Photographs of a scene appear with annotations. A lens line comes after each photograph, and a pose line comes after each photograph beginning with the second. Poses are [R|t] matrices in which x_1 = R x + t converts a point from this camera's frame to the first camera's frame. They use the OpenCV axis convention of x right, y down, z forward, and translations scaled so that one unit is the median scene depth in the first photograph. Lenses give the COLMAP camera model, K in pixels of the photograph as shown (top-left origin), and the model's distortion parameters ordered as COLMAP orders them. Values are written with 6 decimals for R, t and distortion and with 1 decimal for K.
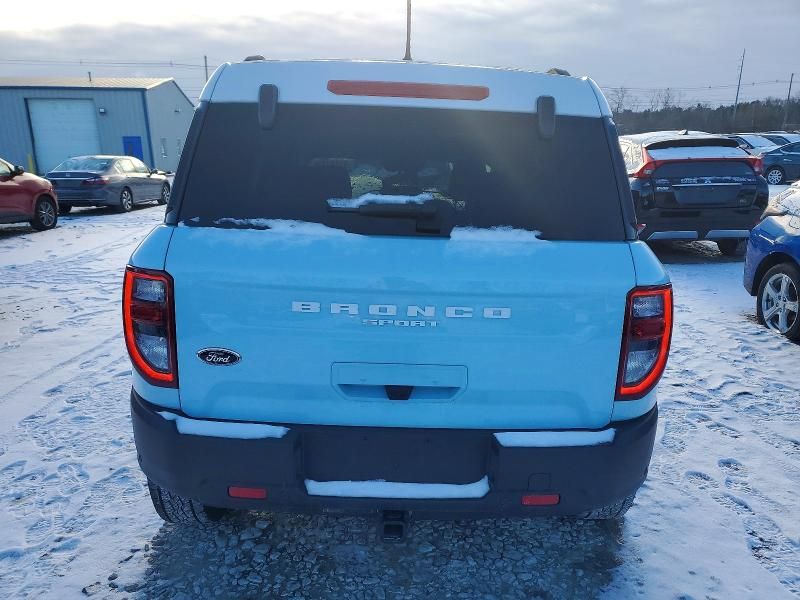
lens RADIAL K [[625.0, 0, 400.0], [0, 625.0, 300.0], [0, 0, 1]] dist [0.005303, 0.007116]
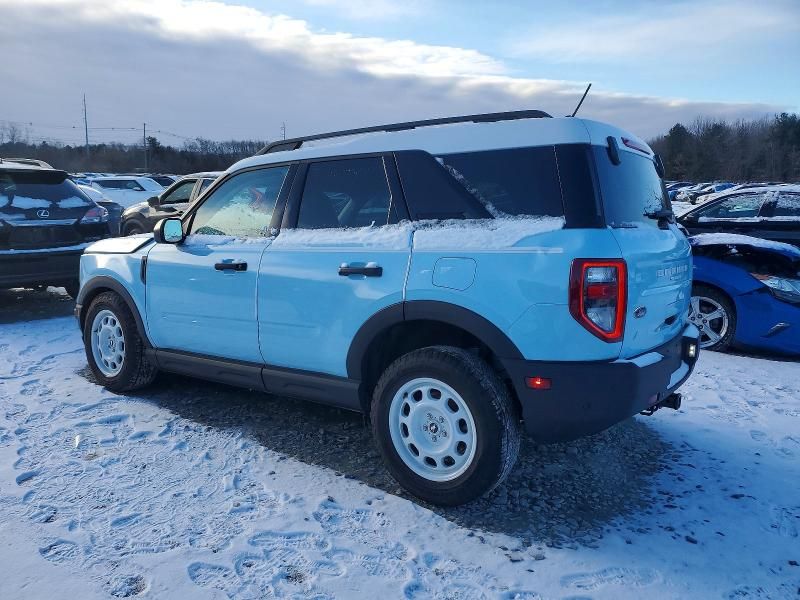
lens RADIAL K [[633.1, 0, 428.8], [0, 633.1, 302.2], [0, 0, 1]] dist [0.001332, -0.001373]
pose [[0.590225, -0.116557, 0.798780, -1.186125], [0.163214, 0.986315, 0.023322, -0.031940], [-0.790567, 0.116607, 0.601171, 0.323420]]
